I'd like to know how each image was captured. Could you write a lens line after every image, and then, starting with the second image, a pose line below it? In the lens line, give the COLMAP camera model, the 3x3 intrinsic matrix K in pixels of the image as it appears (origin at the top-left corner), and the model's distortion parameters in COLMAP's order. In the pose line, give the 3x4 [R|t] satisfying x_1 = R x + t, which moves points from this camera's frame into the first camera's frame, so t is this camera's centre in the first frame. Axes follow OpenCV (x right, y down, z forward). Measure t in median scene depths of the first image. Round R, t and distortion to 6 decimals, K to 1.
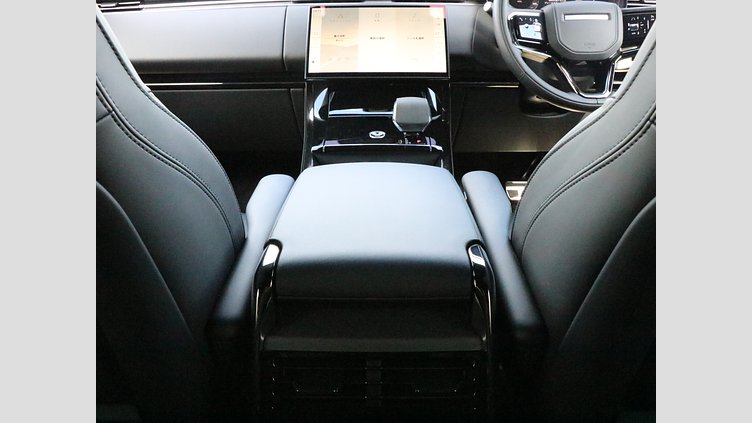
lens RADIAL K [[705.3, 0, 376.0], [0, 705.3, 211.5], [0, 0, 1]] dist [-0.006306, -0.000917]
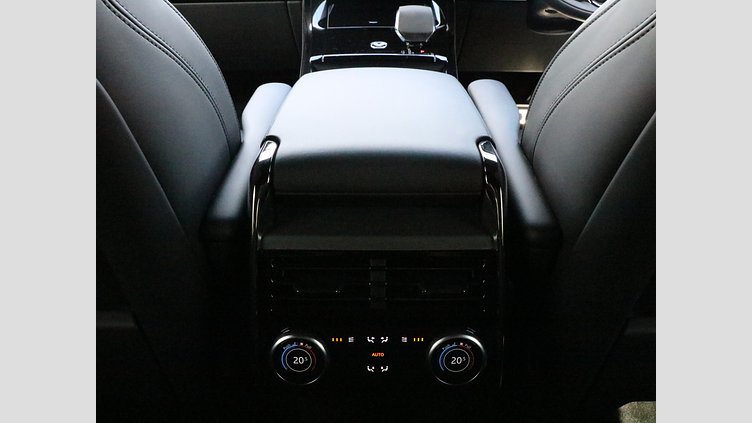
lens RADIAL K [[705.8, 0, 376.0], [0, 705.8, 211.5], [0, 0, 1]] dist [-0.048851, -0.001486]
pose [[0.999999, 0.000348, 0.001053, -0.004698], [-0.000448, 0.995354, 0.096278, 0.037803], [-0.001015, -0.096278, 0.995354, 0.044817]]
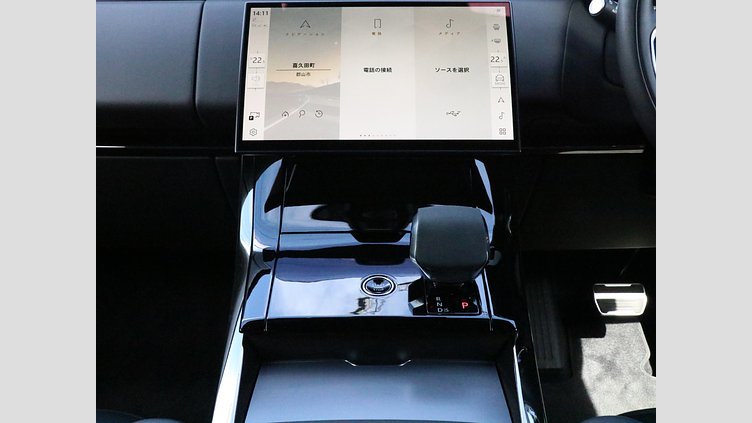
lens RADIAL K [[820.2, 0, 376.0], [0, 820.2, 211.5], [0, 0, 1]] dist [0.110526, 0.003738]
pose [[0.999994, -0.000589, 0.003273, -0.002219], [0.000487, 0.999515, 0.031124, -0.278129], [-0.003290, -0.031122, 0.999510, 0.688831]]
